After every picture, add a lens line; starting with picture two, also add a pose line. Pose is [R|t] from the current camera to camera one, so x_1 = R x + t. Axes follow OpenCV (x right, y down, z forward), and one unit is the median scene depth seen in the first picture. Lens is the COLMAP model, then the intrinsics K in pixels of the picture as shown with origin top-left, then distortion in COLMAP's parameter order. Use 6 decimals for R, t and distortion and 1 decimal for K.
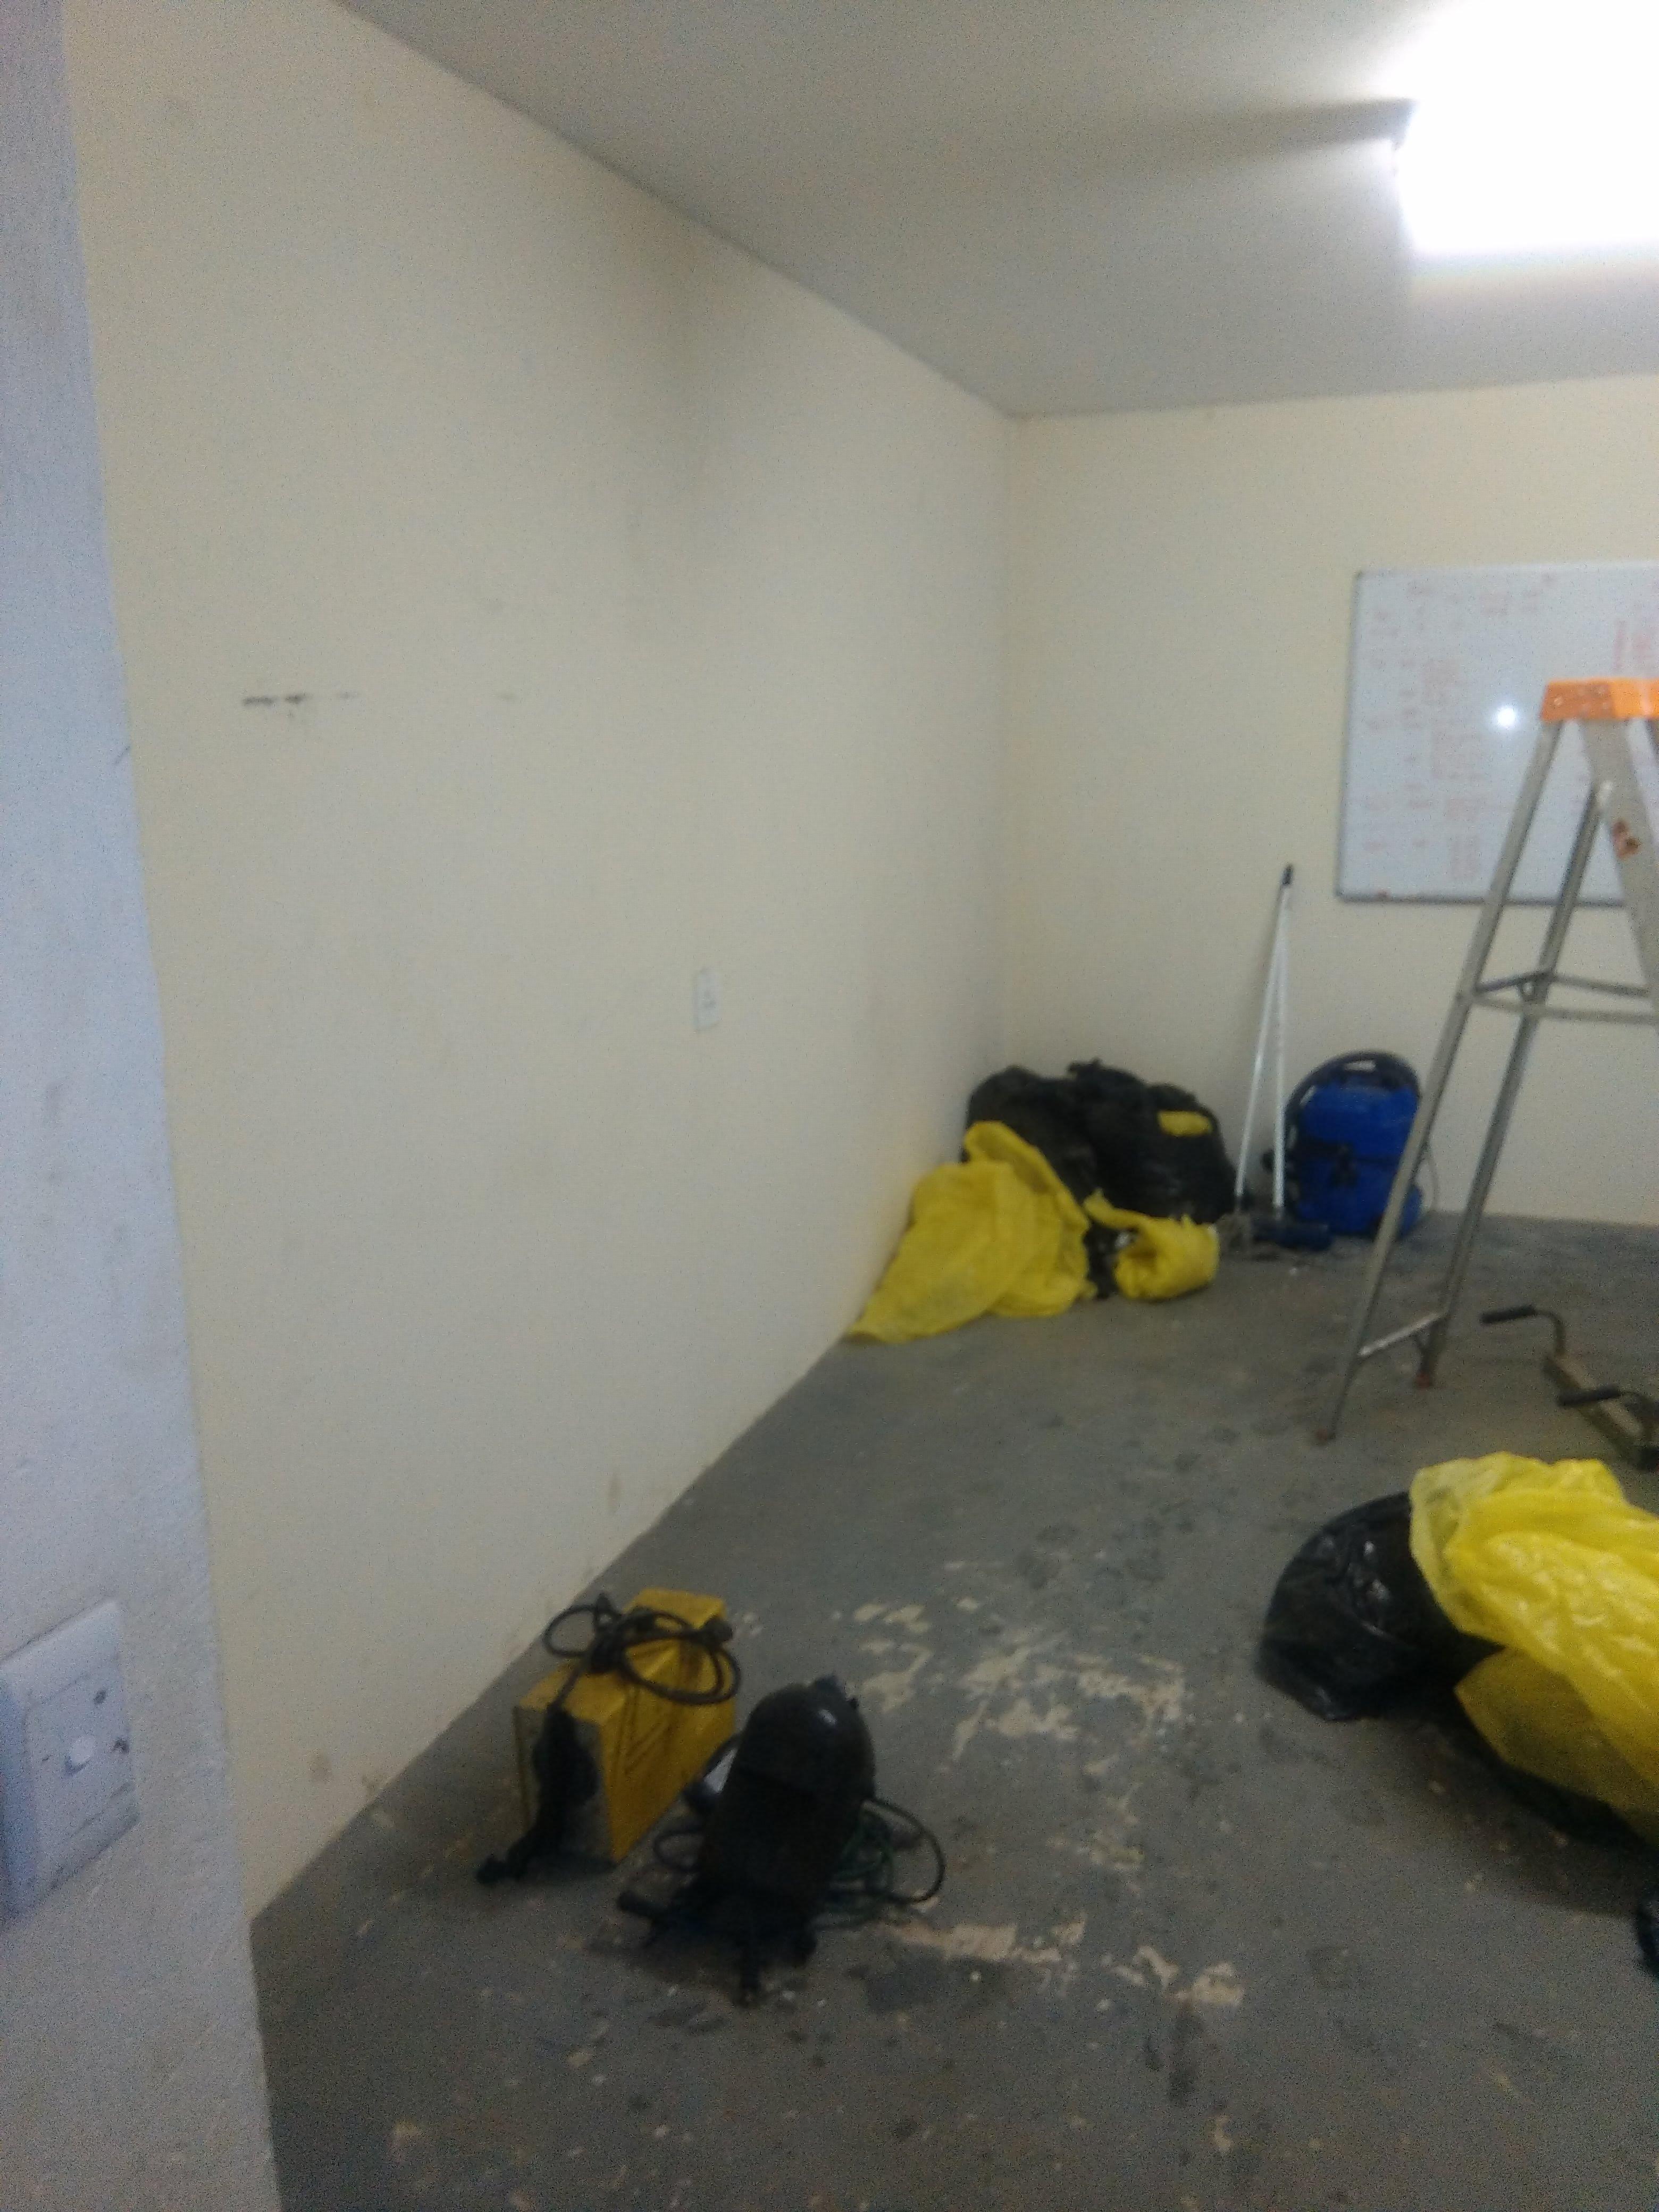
lens RADIAL K [[1721.3, 0, 823.9], [0, 1721.3, 1138.0], [0, 0, 1]] dist [0.091253, -0.115731]
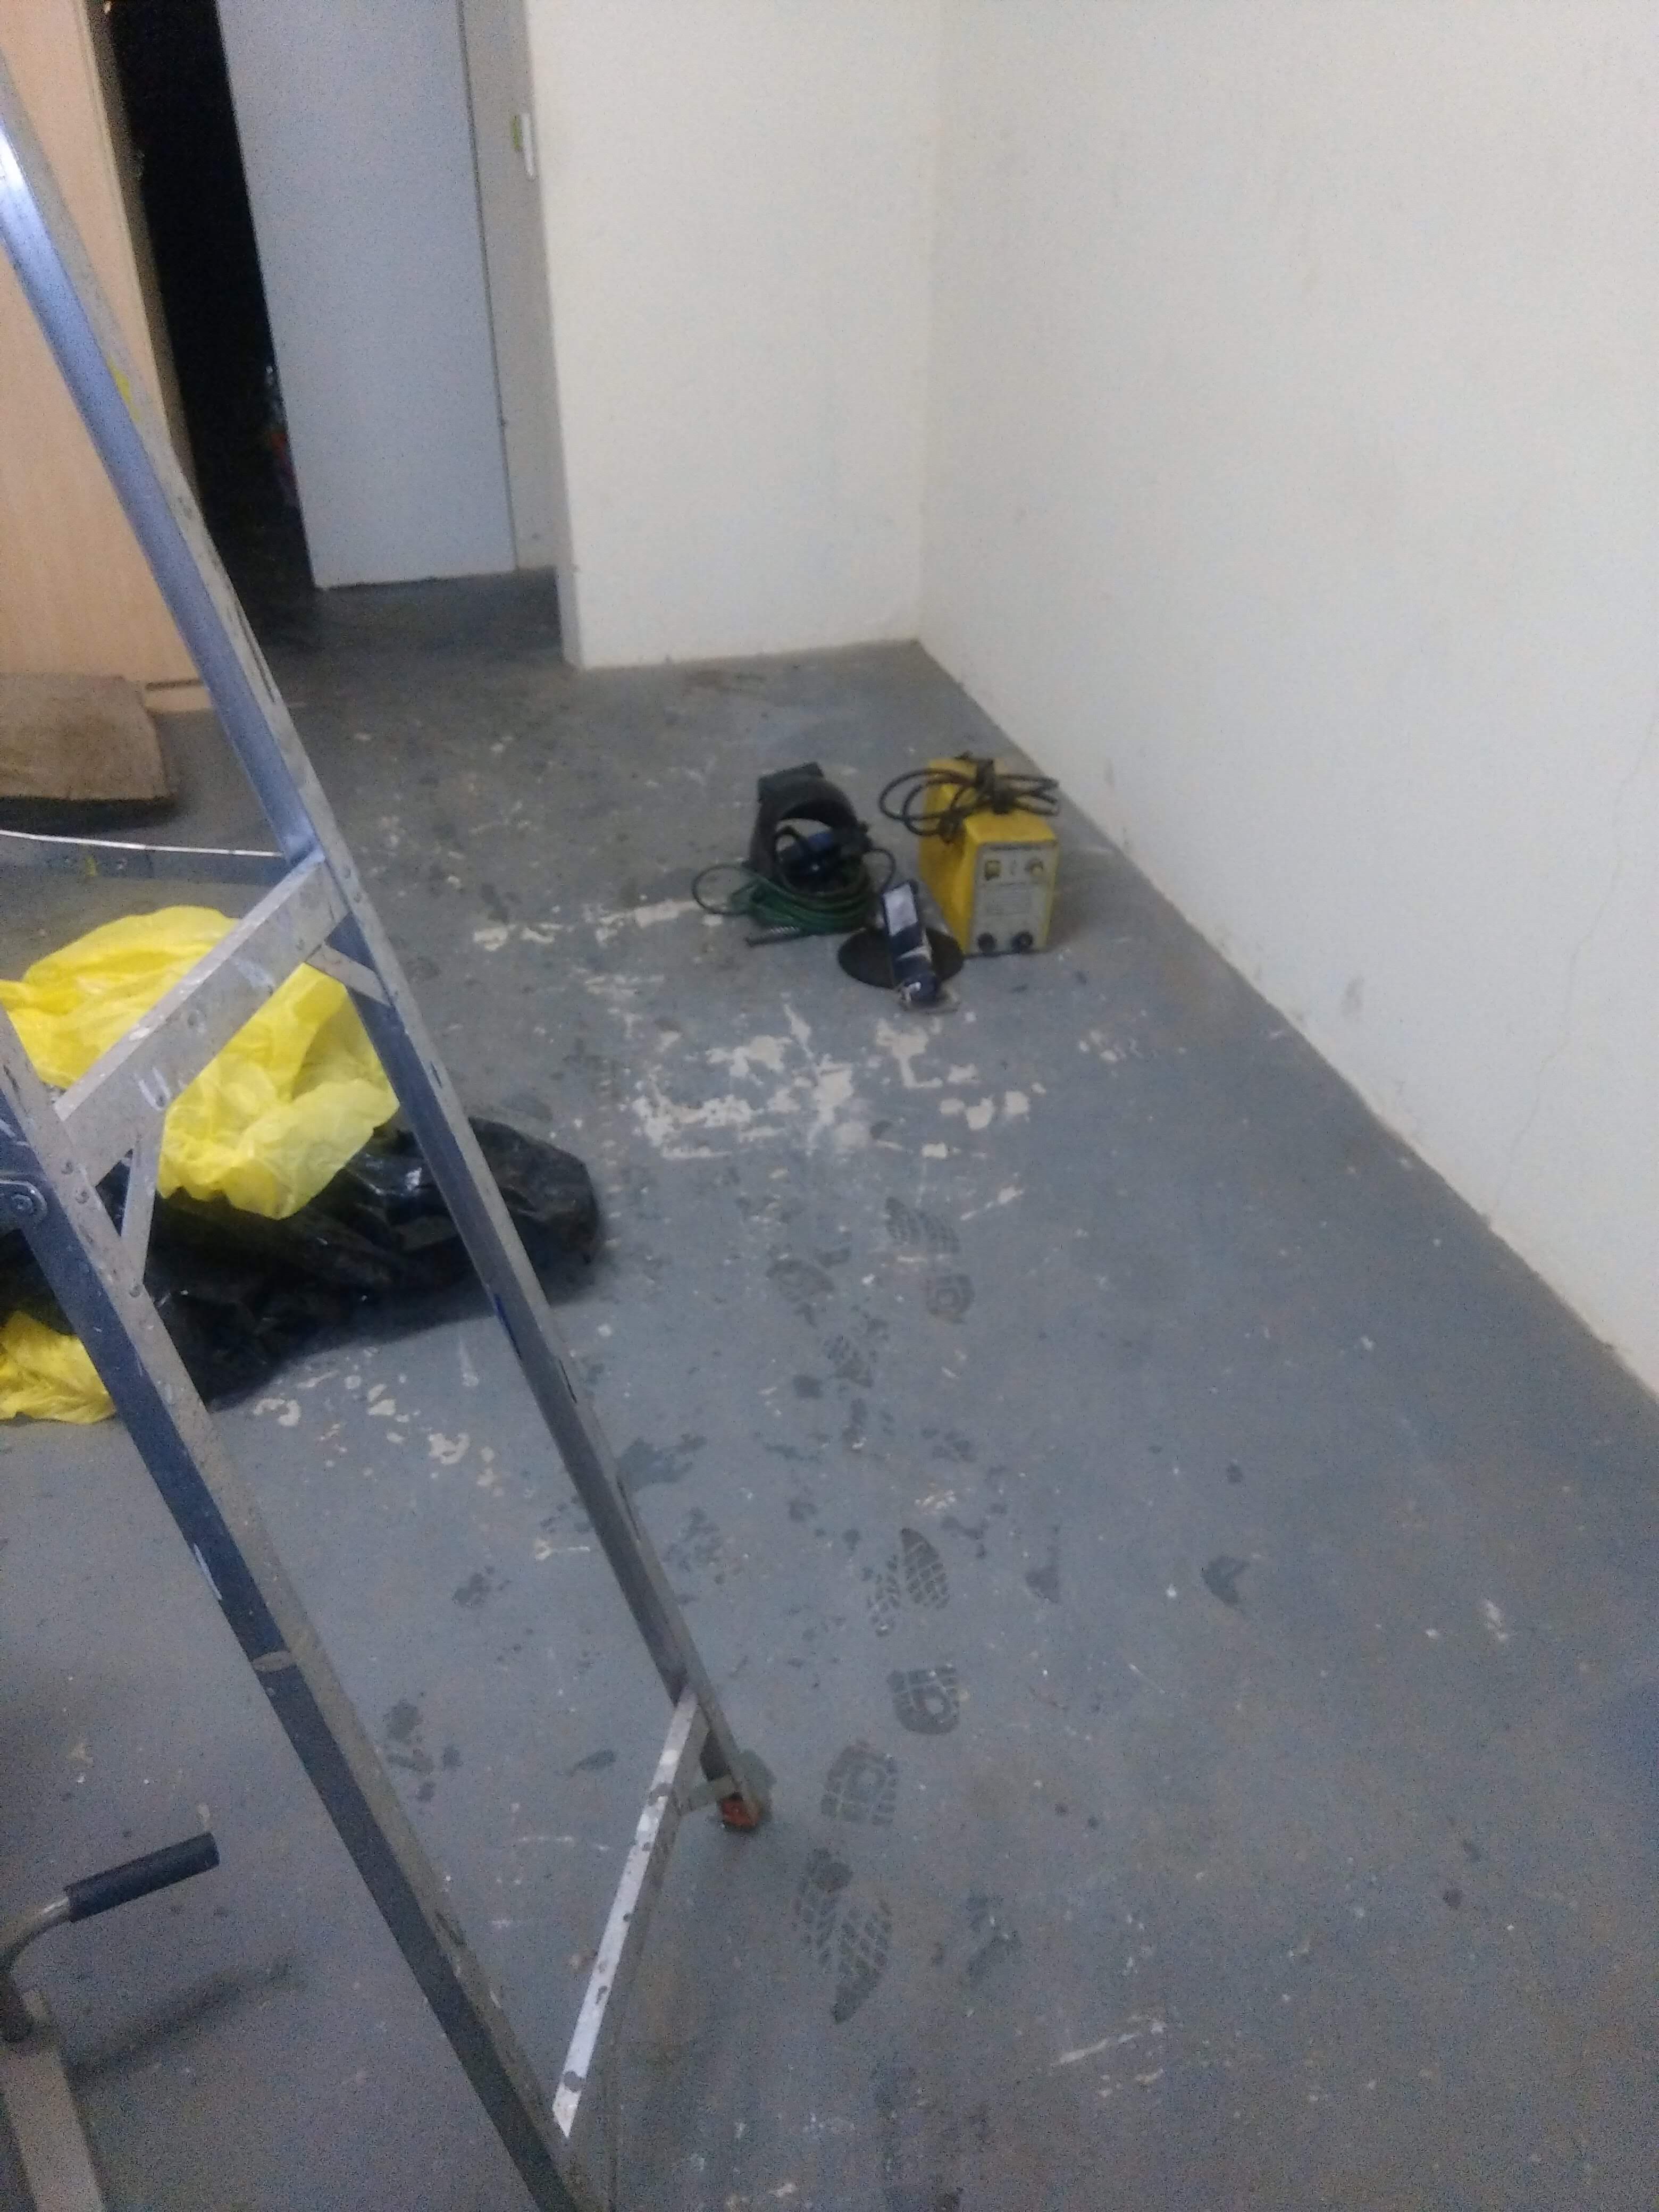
lens RADIAL K [[1721.3, 0, 839.8], [0, 1721.3, 1104.8], [0, 0, 1]] dist [0.091253, -0.115731]
pose [[-0.797254, 0.356884, -0.486846, 0.571478], [-0.133205, 0.682619, 0.718532, -0.371333], [0.588763, 0.637703, -0.496682, 1.518880]]
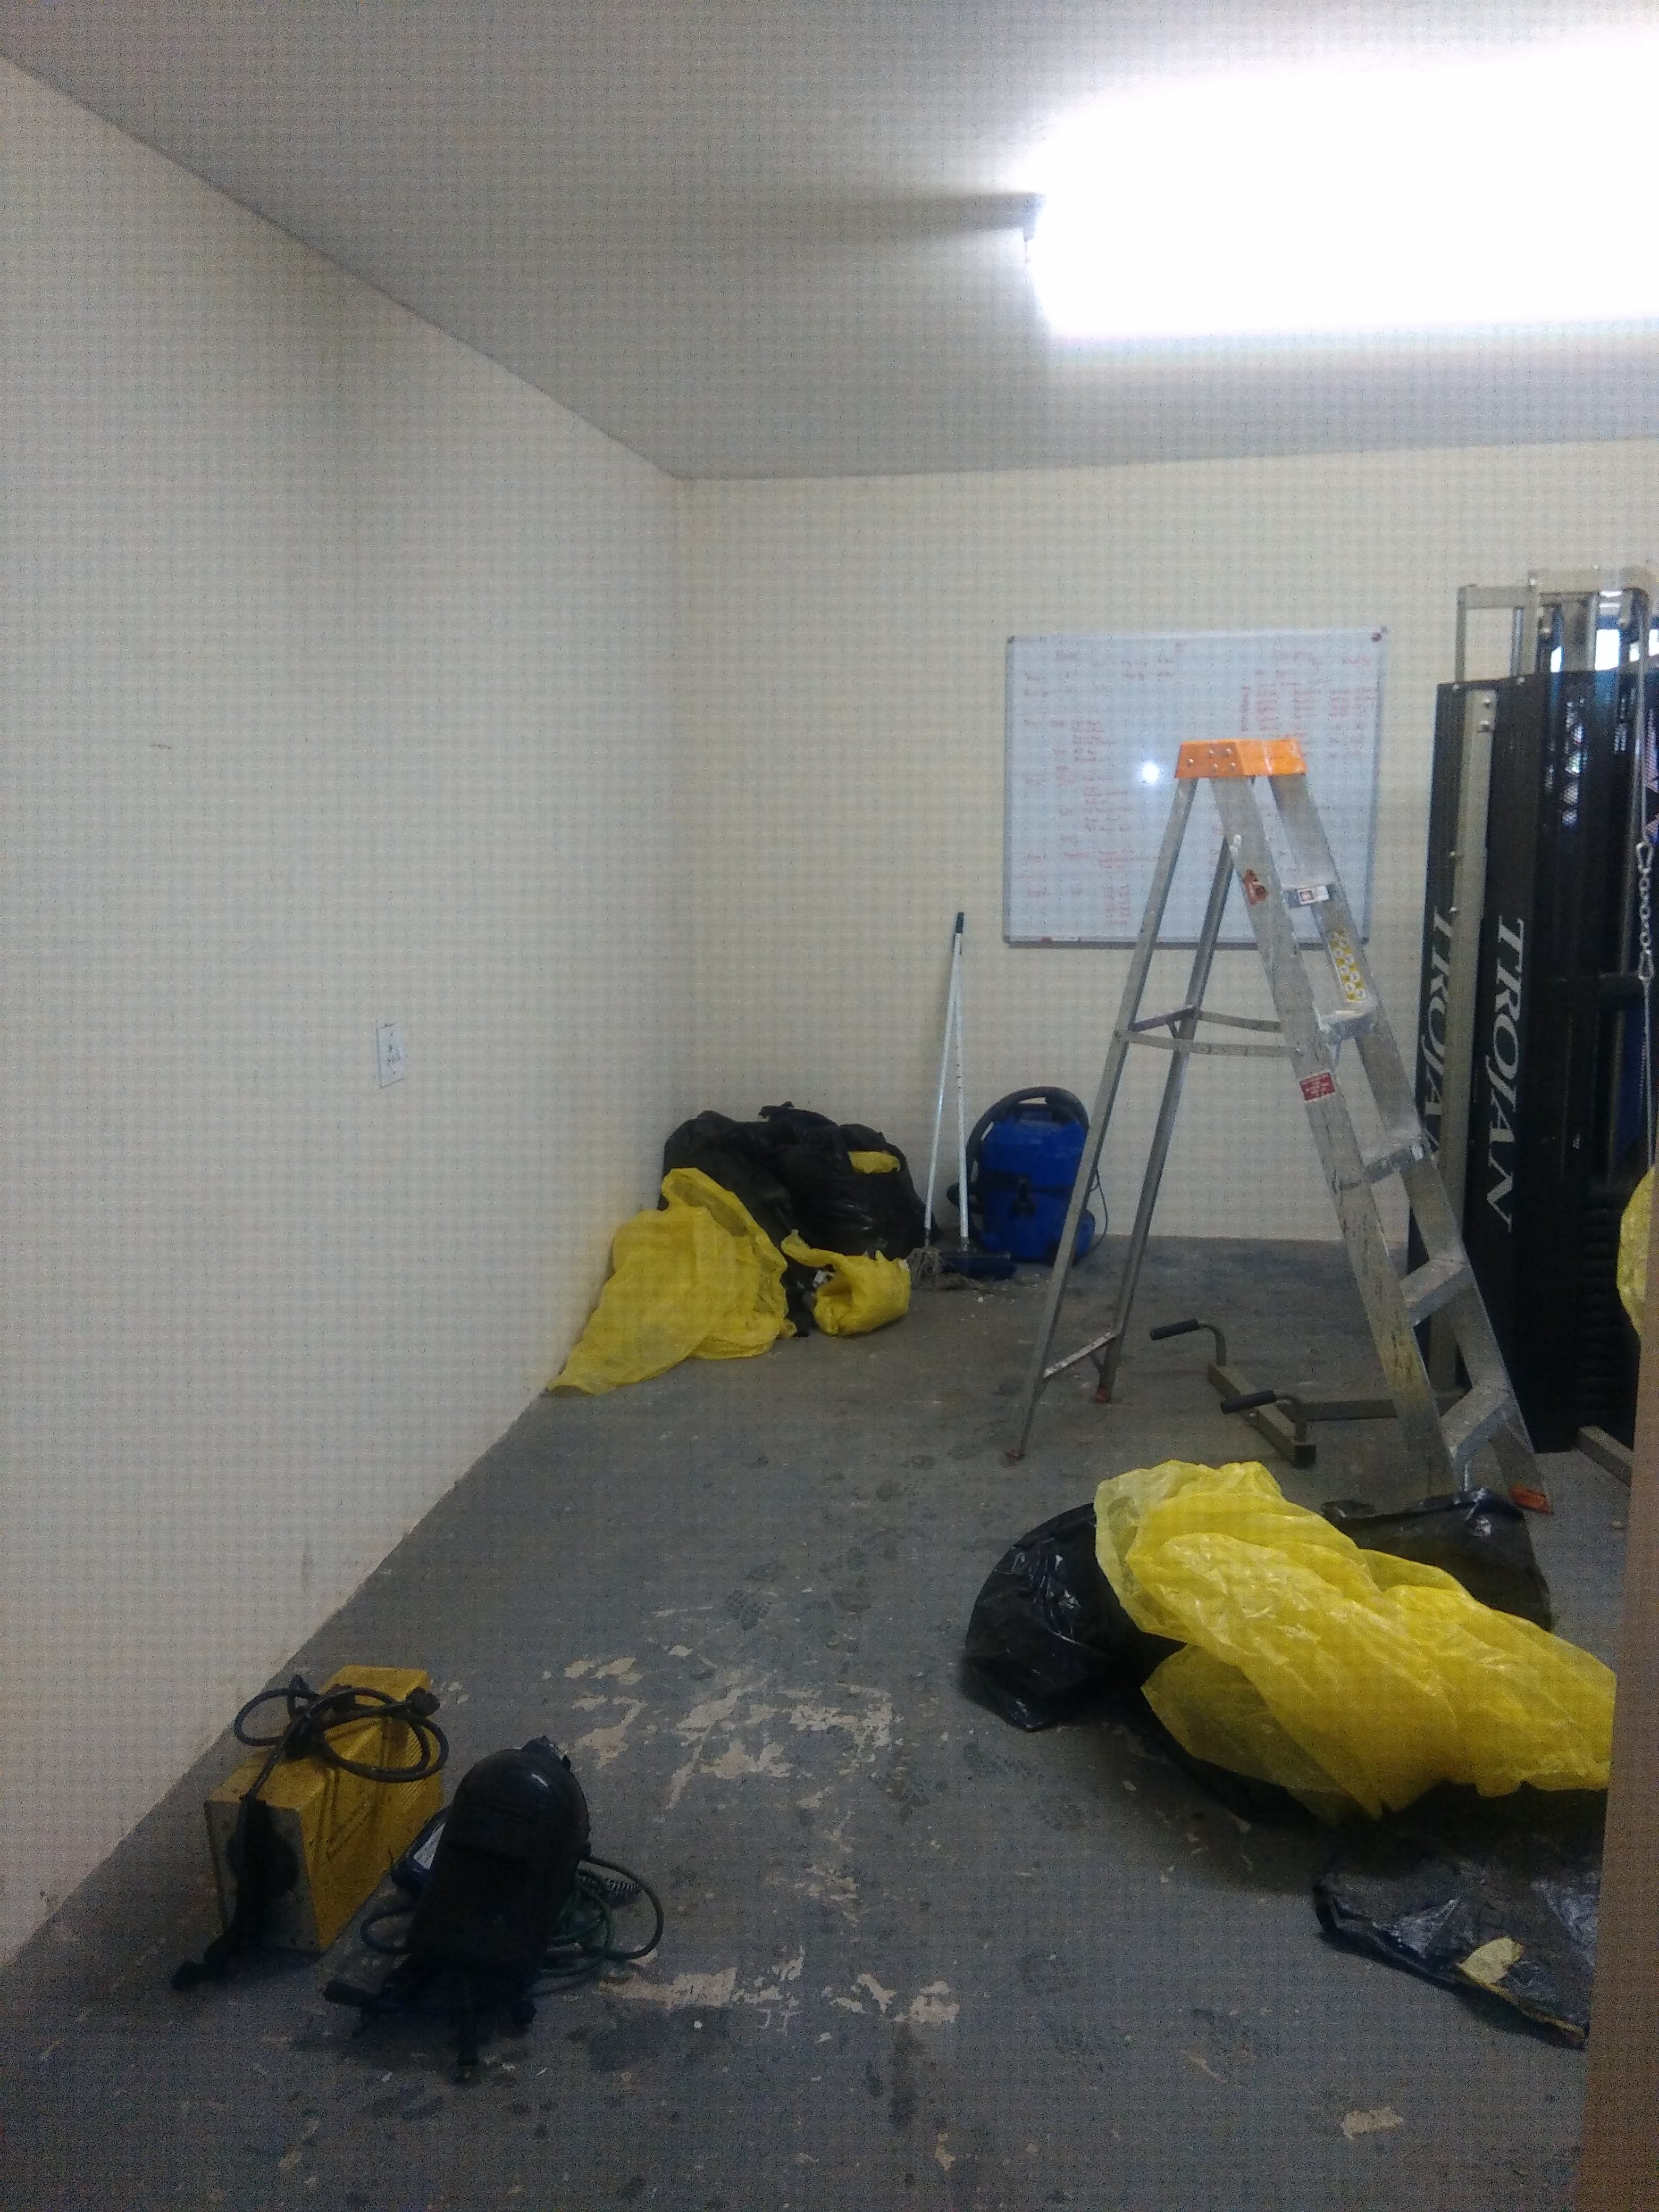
lens RADIAL K [[1721.3, 0, 835.1], [0, 1721.3, 1122.4], [0, 0, 1]] dist [0.091253, -0.115731]
pose [[0.982696, -0.032229, 0.182401, -0.001533], [0.038402, 0.998799, -0.030412, -0.001667], [-0.181202, 0.036891, 0.982754, -0.012865]]
